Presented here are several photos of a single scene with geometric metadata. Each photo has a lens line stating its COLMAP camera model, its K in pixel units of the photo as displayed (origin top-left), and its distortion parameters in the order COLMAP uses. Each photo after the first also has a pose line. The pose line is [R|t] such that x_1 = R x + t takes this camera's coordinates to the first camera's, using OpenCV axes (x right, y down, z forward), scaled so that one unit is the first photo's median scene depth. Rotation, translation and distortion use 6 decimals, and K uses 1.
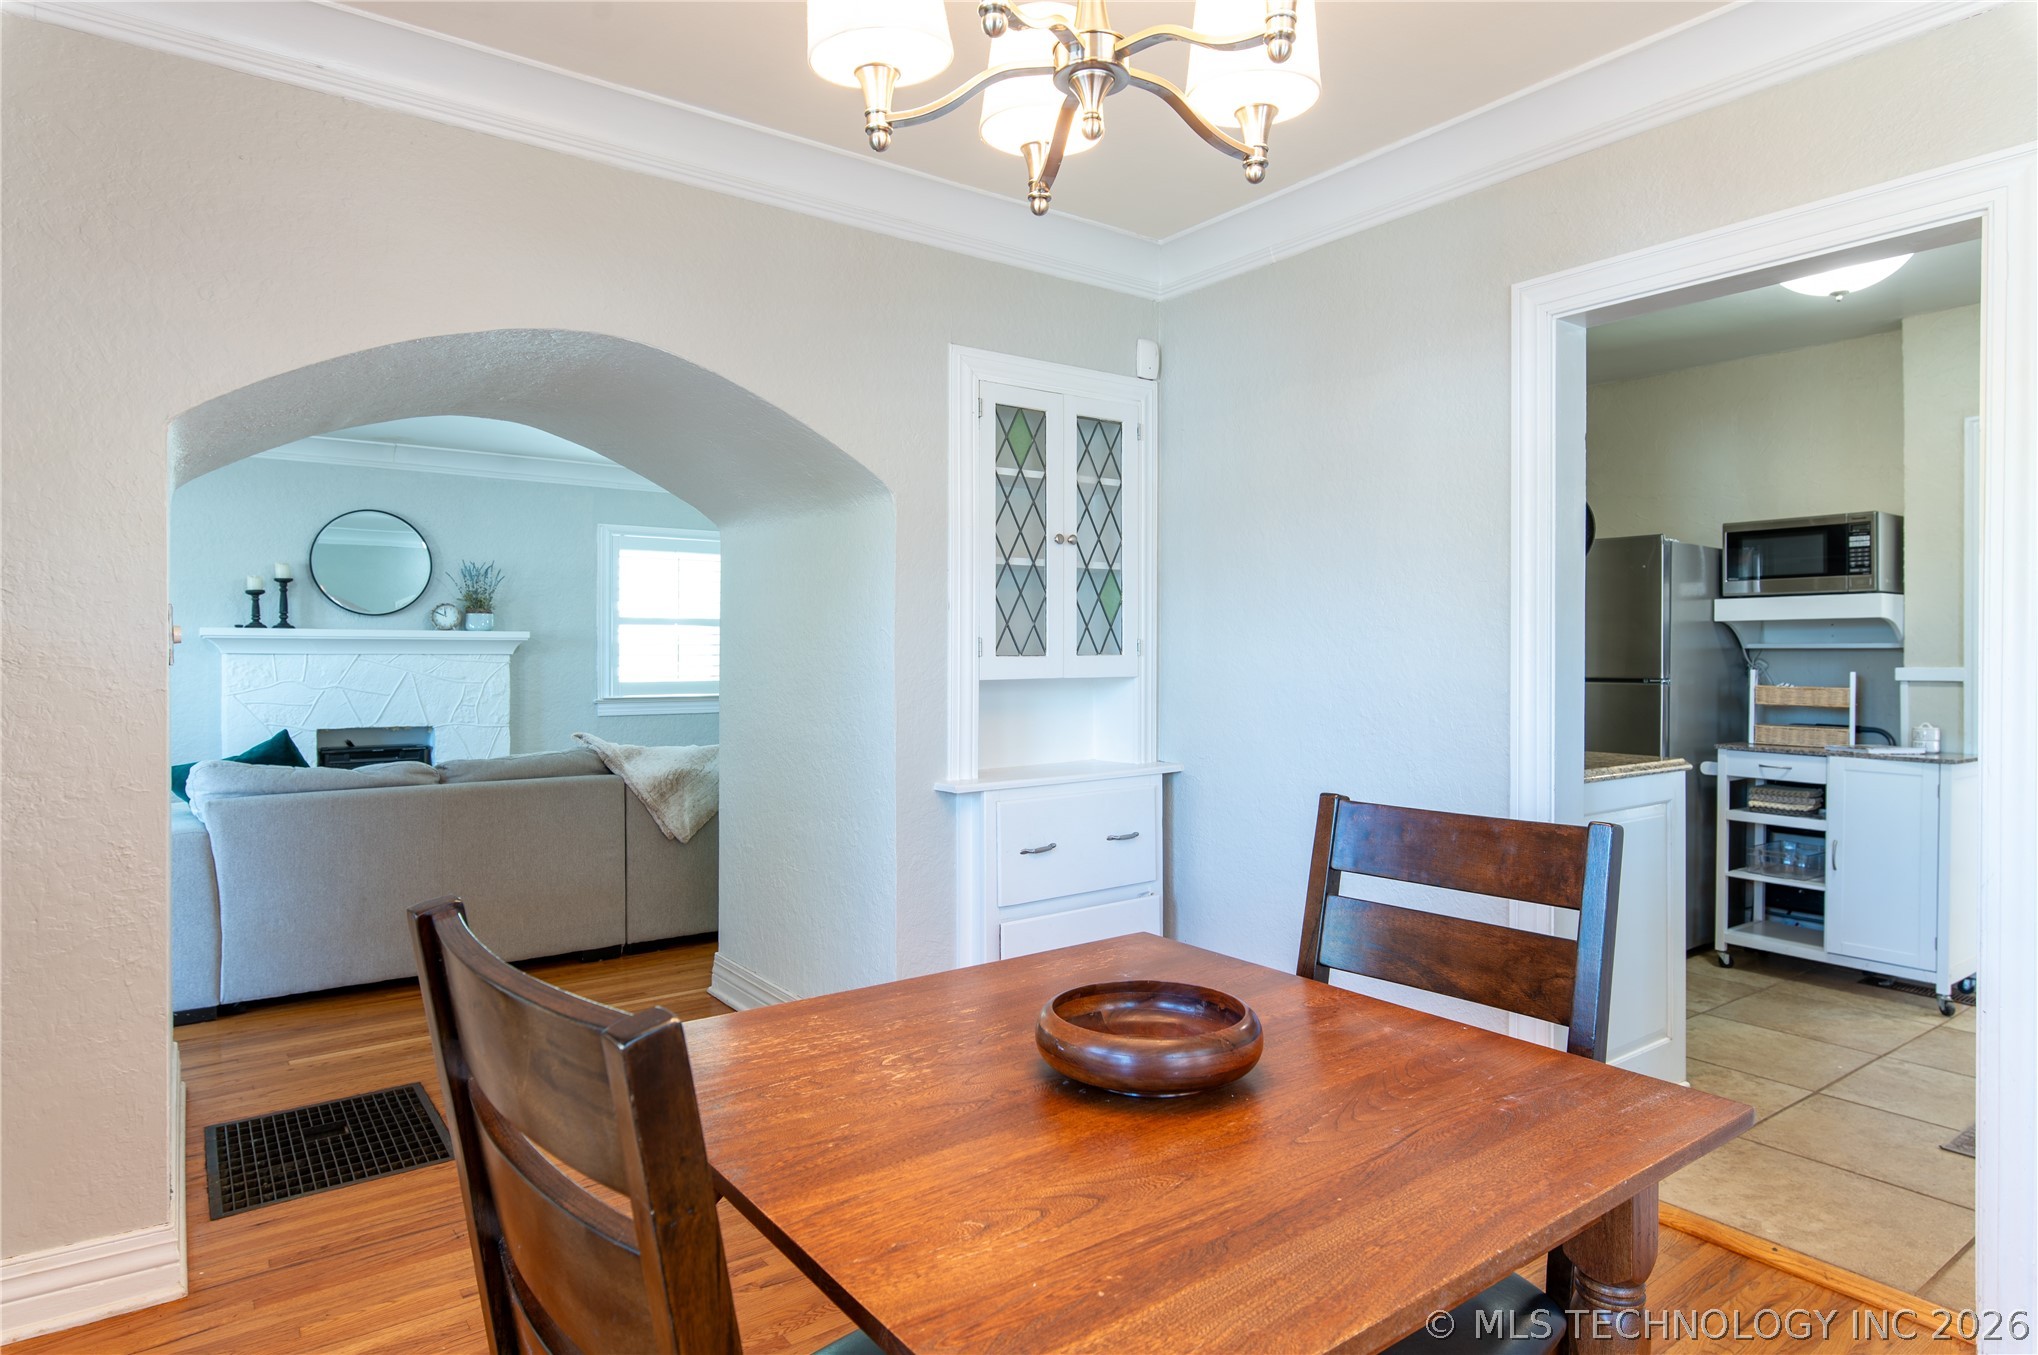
lens RADIAL K [[1115.4, 0, 1025.4], [0, 1115.4, 655.9], [0, 0, 1]] dist [0.007840, -0.001271]
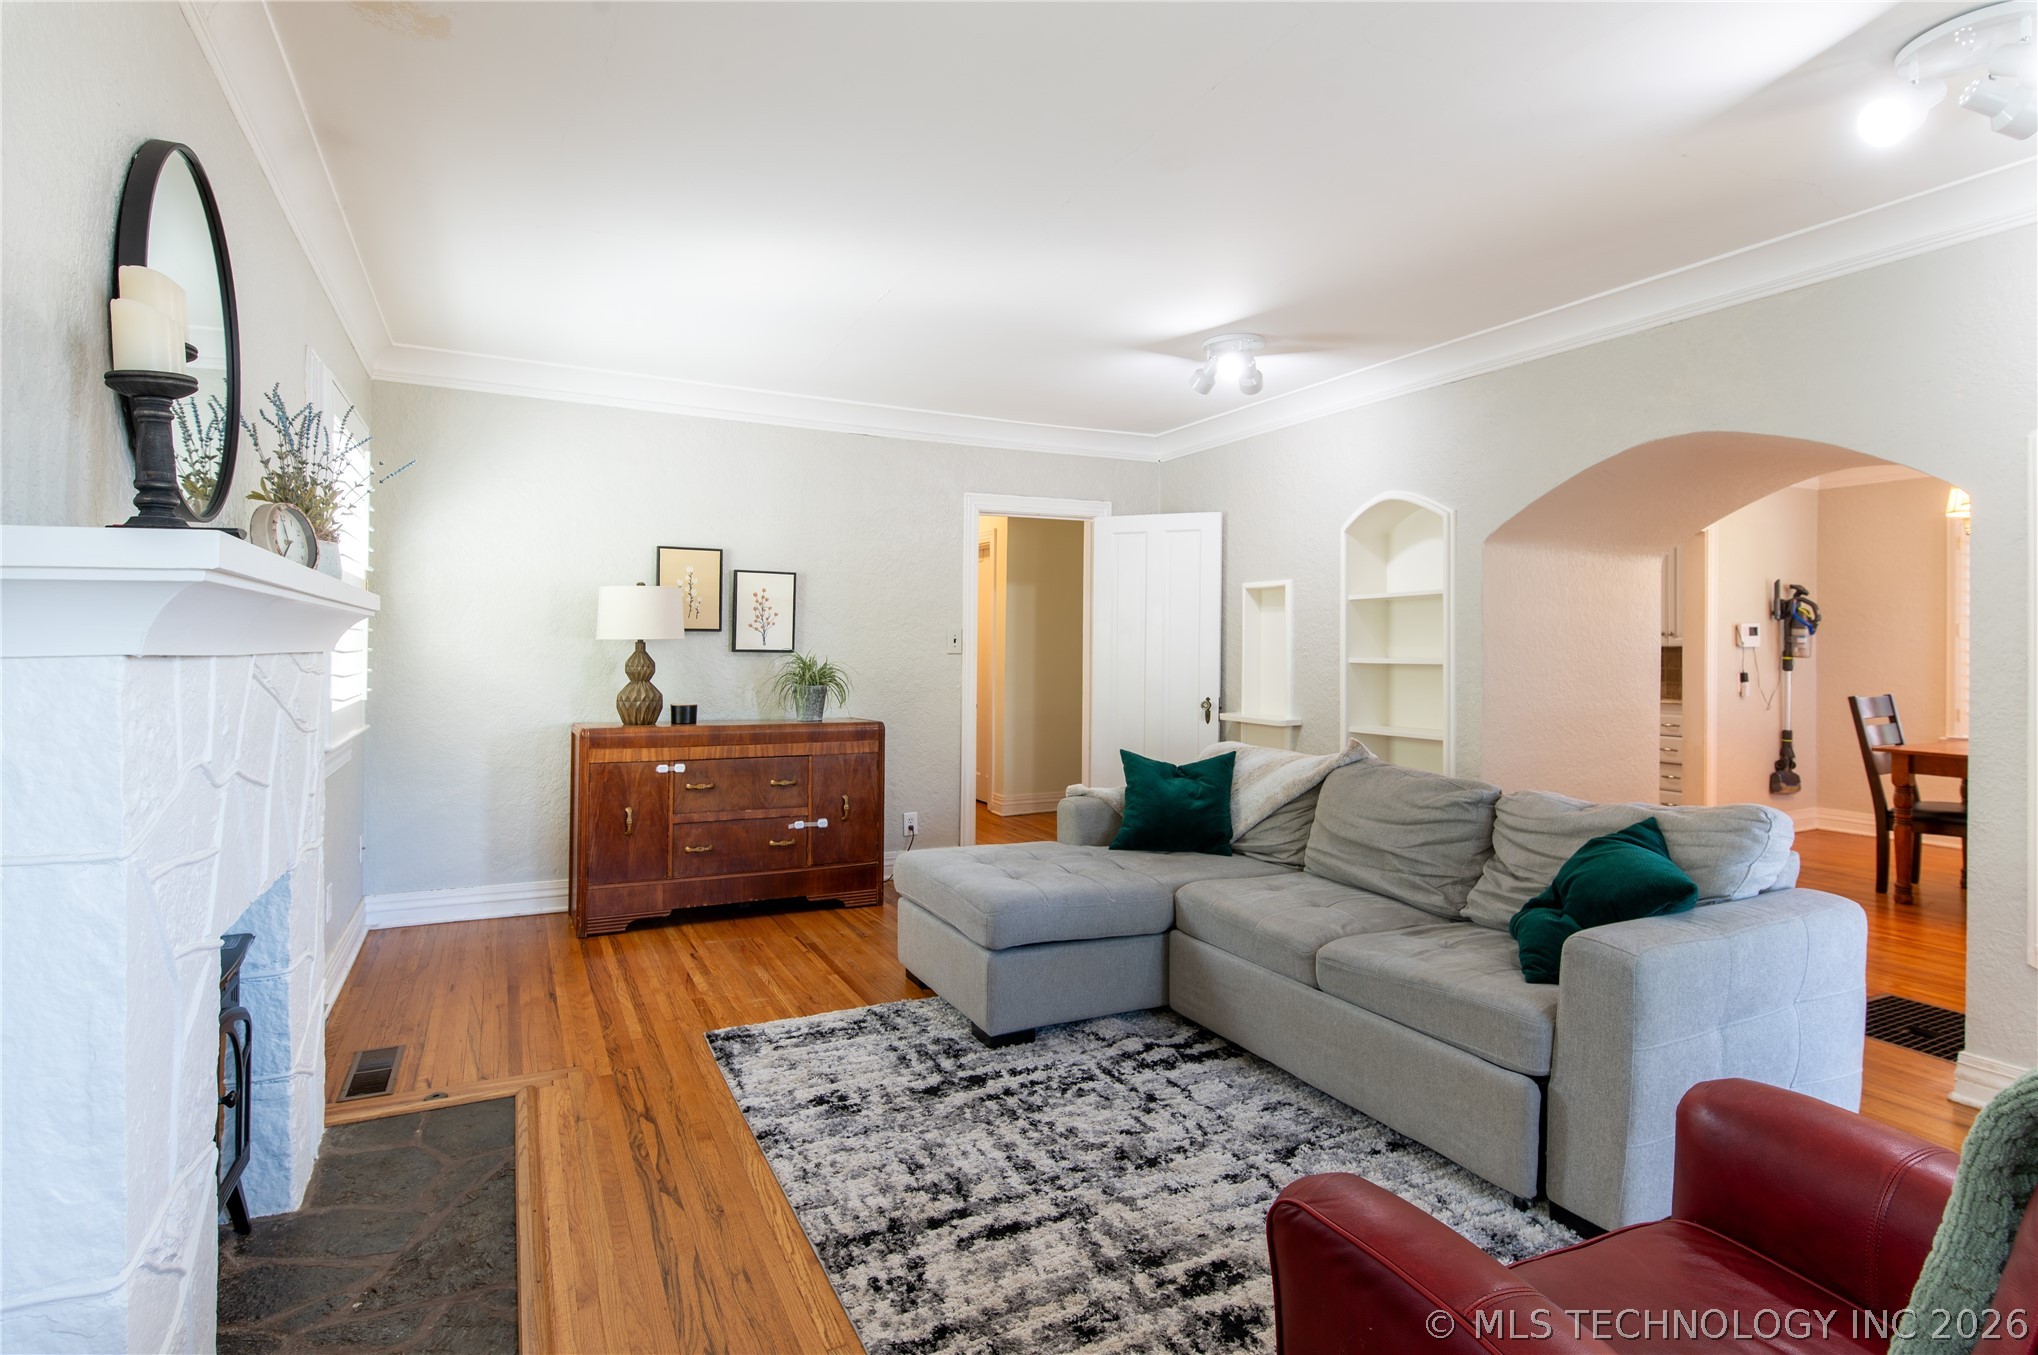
lens RADIAL K [[1017.8, 0, 1012.2], [0, 1017.8, 636.9], [0, 0, 1]] dist [-0.002933, 0.001653]
pose [[0.162873, 0.004857, 0.986635, -1.587082], [0.003516, 0.999979, -0.005503, -0.008051], [-0.986641, 0.004365, 0.162852, 1.462167]]
